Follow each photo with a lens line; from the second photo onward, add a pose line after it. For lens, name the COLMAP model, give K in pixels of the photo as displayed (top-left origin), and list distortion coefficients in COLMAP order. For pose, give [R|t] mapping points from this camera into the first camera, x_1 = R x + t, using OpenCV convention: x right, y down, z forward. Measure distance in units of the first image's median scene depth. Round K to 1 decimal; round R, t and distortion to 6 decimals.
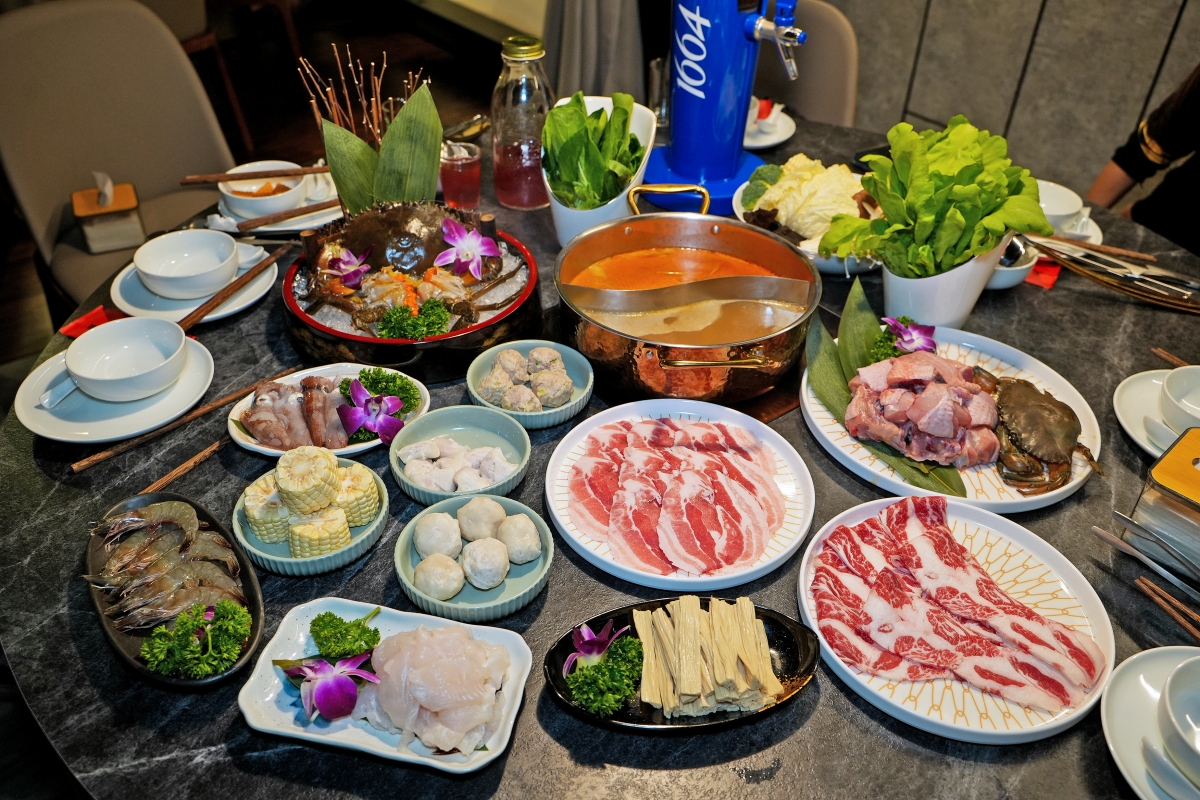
lens RADIAL K [[966.7, 0, 599.2], [0, 966.7, 393.9], [0, 0, 1]] dist [-0.001577, 0.011941]
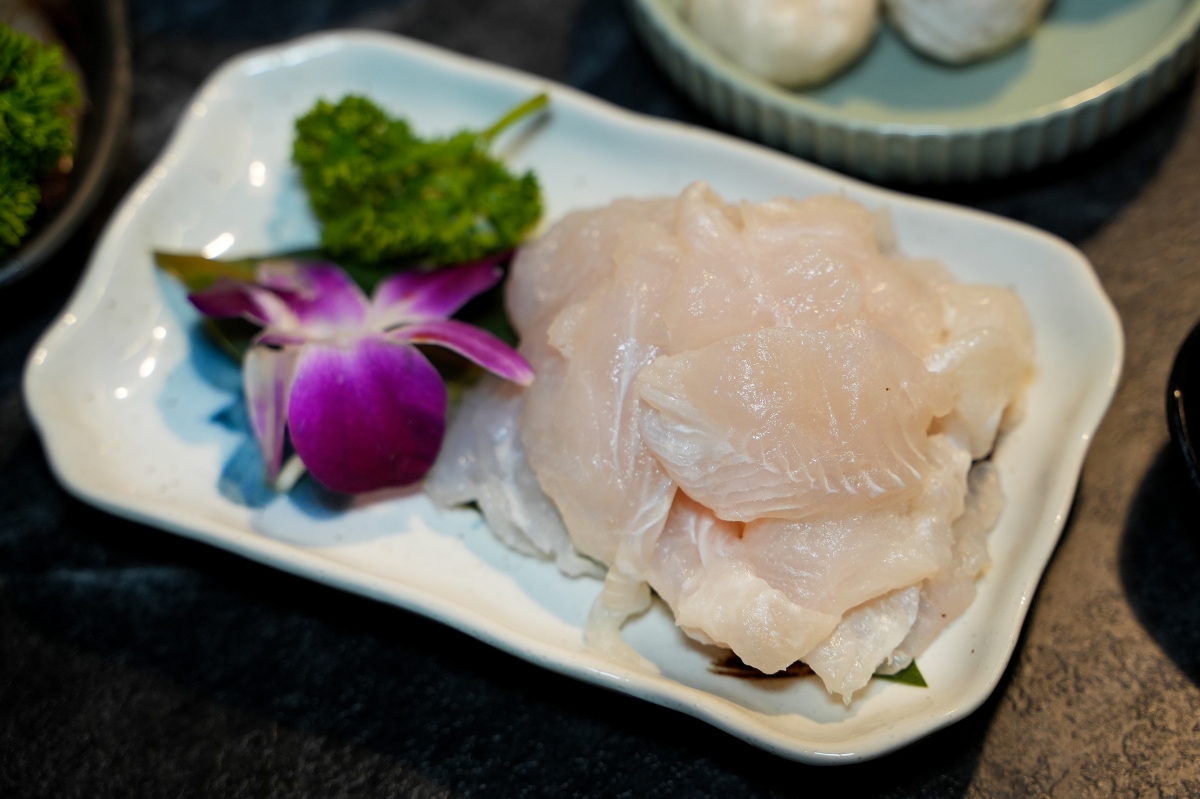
lens RADIAL K [[2607.6, 0, 602.6], [0, 2607.6, 398.0], [0, 0, 1]] dist [0.004361, 0.000000]
pose [[0.971523, 0.121548, -0.203394, -0.063407], [-0.045237, 0.937759, 0.344327, 0.058180], [0.232587, -0.325321, 0.916553, 0.351268]]
